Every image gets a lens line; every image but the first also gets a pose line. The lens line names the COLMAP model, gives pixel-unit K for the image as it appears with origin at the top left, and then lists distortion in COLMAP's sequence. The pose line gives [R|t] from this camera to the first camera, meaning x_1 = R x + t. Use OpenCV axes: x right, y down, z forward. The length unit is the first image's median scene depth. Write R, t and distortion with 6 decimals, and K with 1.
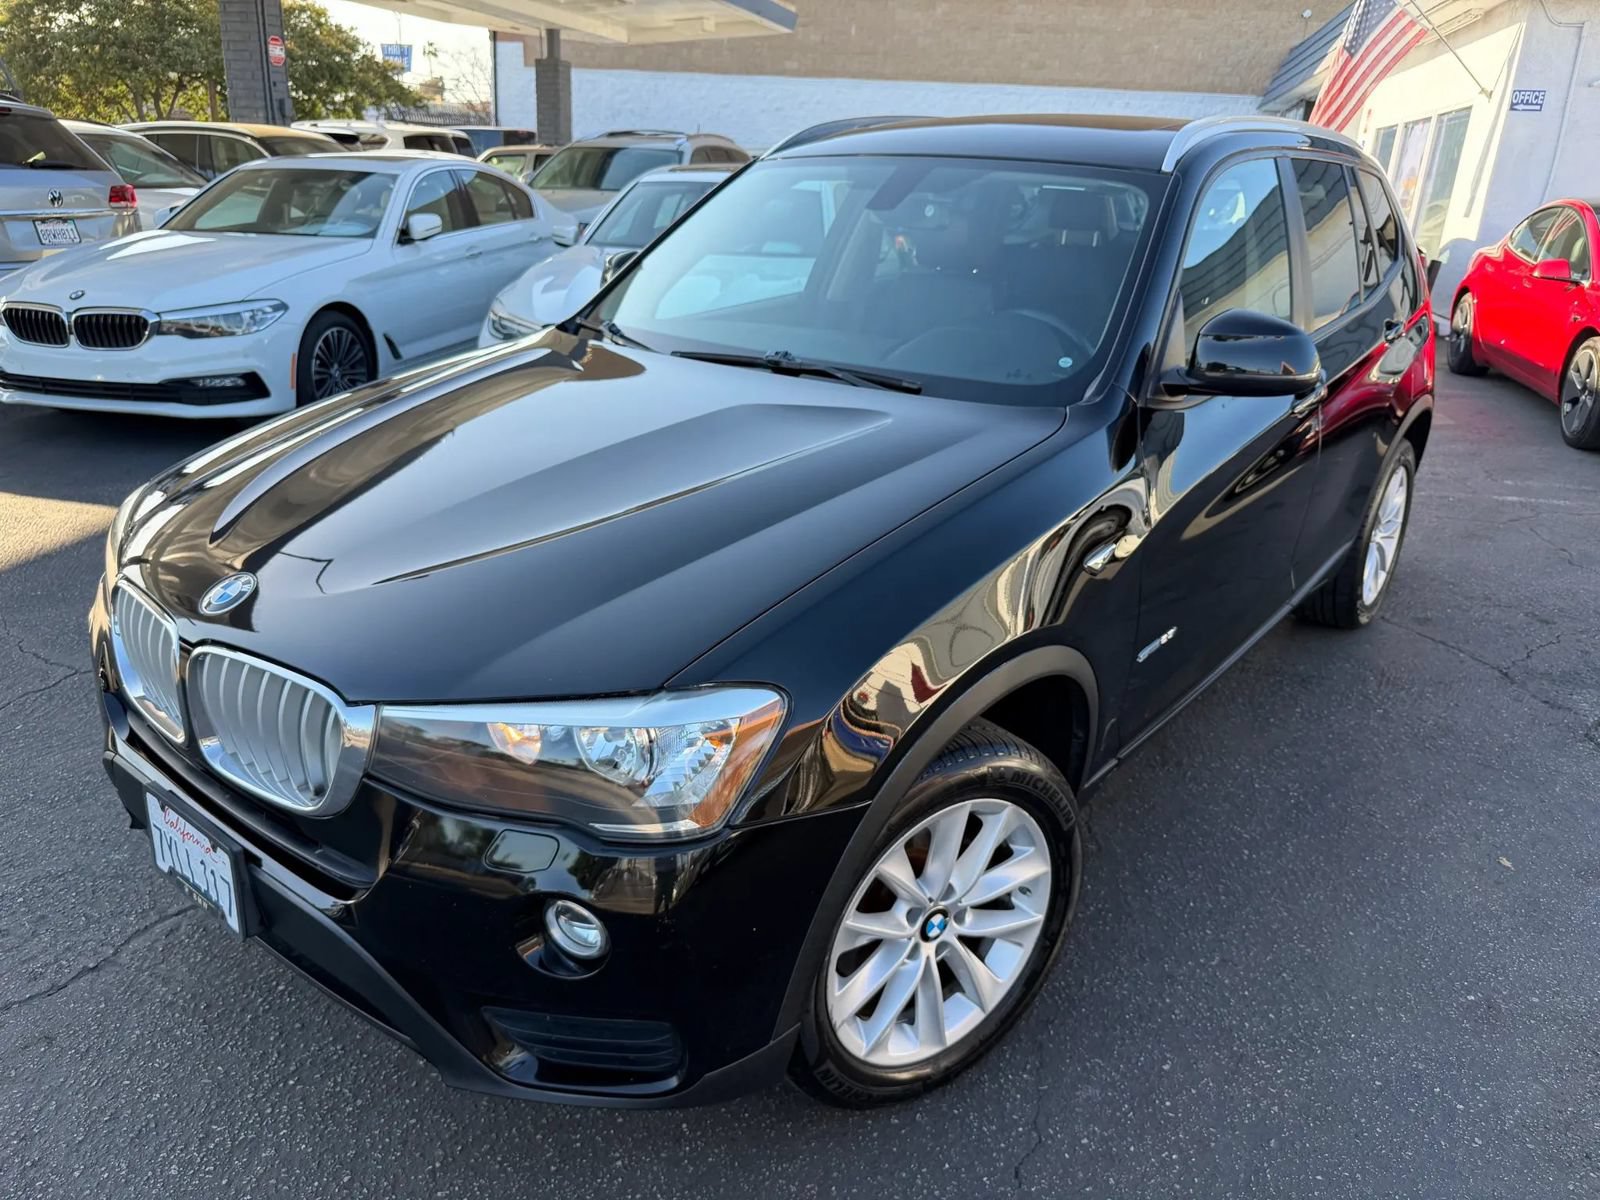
lens RADIAL K [[1159.0, 0, 801.9], [0, 1159.0, 597.8], [0, 0, 1]] dist [-0.005930, -0.003007]
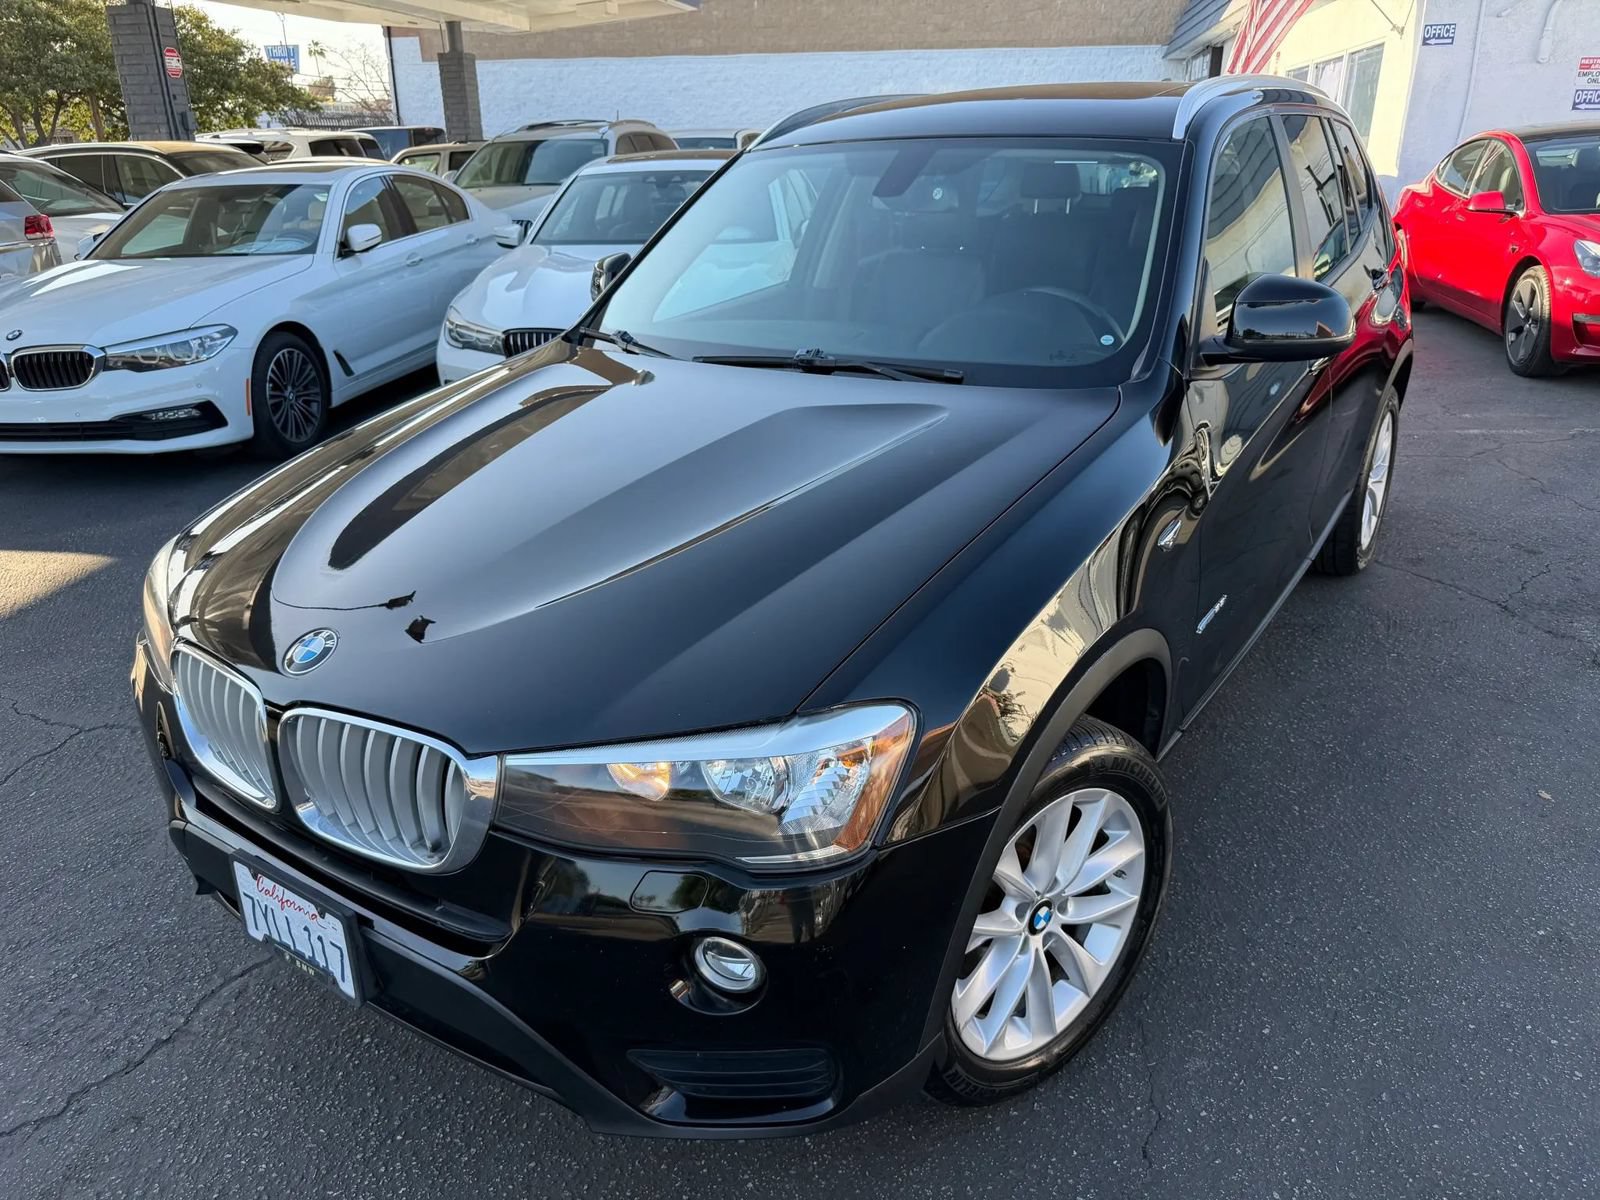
lens RADIAL K [[1154.8, 0, 794.5], [0, 1154.8, 604.9], [0, 0, 1]] dist [-0.005076, -0.000993]
pose [[0.995457, -0.083928, 0.044969, -0.102774], [0.082748, 0.996191, 0.027502, -0.026626], [-0.047105, -0.023656, 0.998610, 0.017638]]
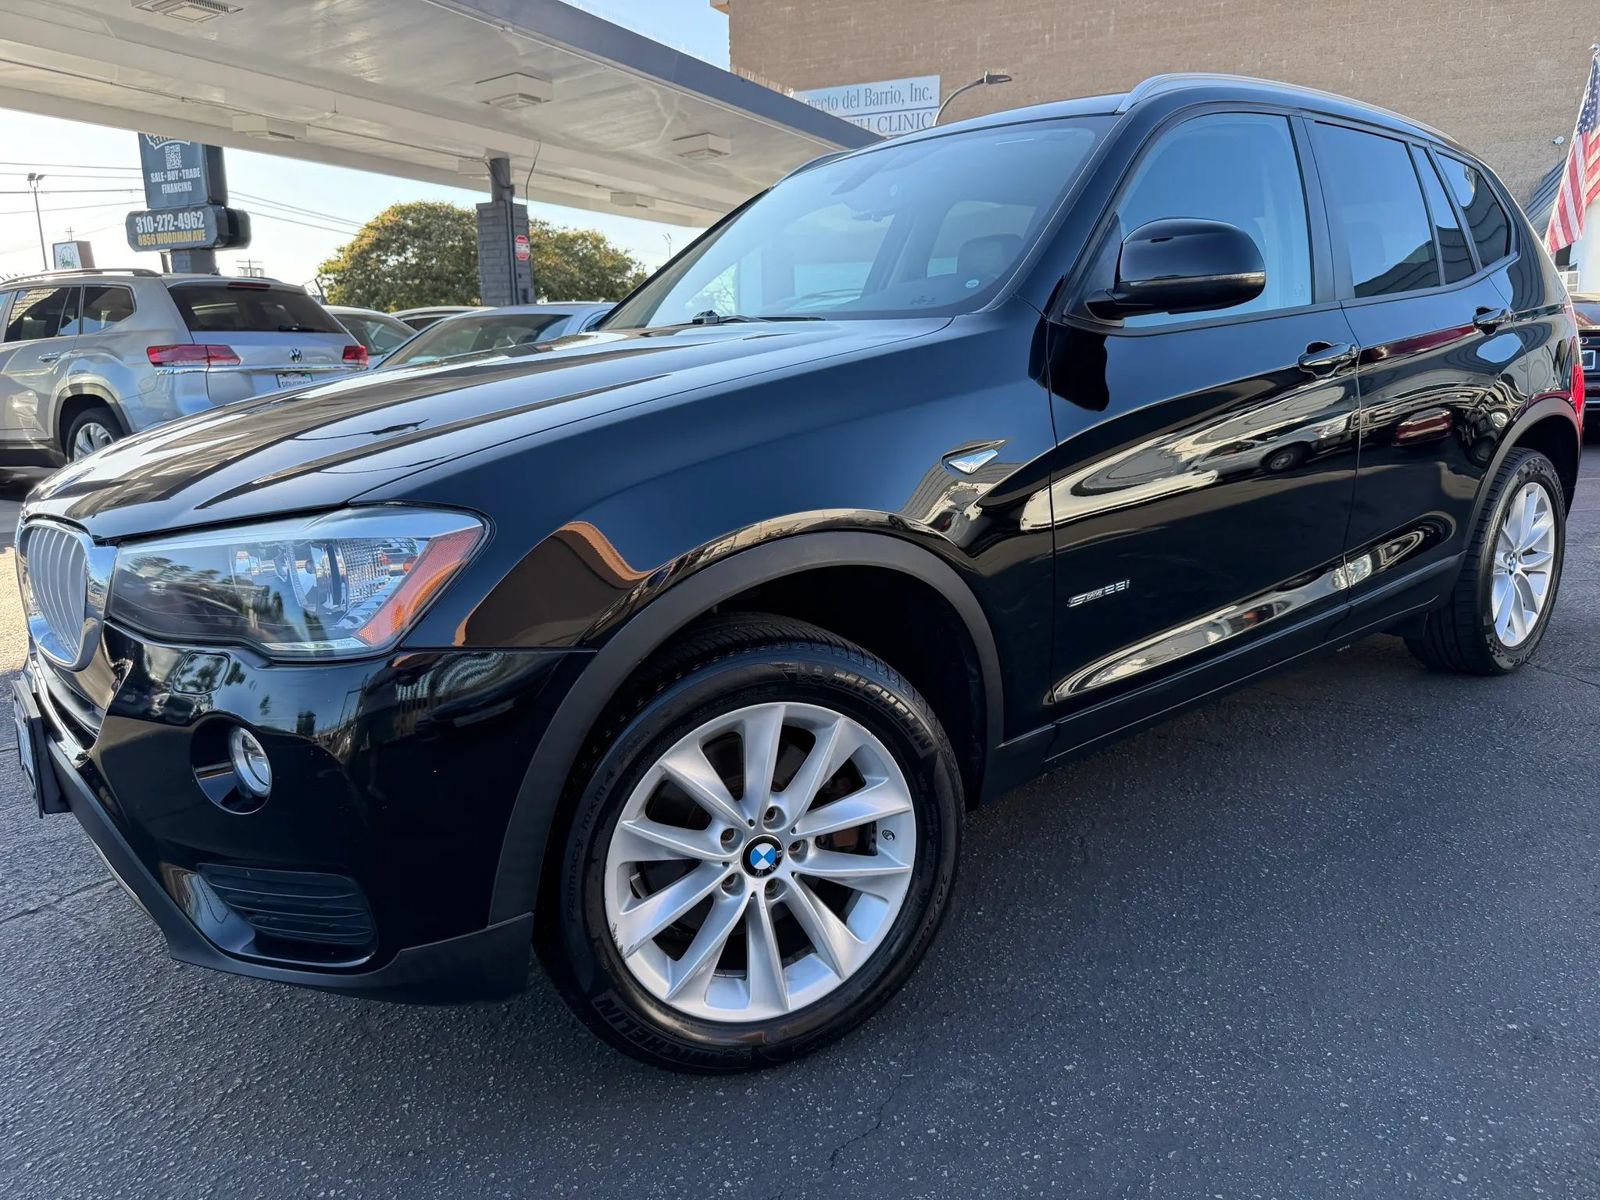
lens RADIAL K [[1150.5, 0, 800.0], [0, 1150.5, 600.0], [0, 0, 1]] dist [0.001892, -0.003251]
pose [[0.975578, -0.016429, -0.219038, 0.290359], [-0.017311, 0.988347, -0.151233, 0.190695], [0.218970, 0.151332, 0.963925, 0.115707]]
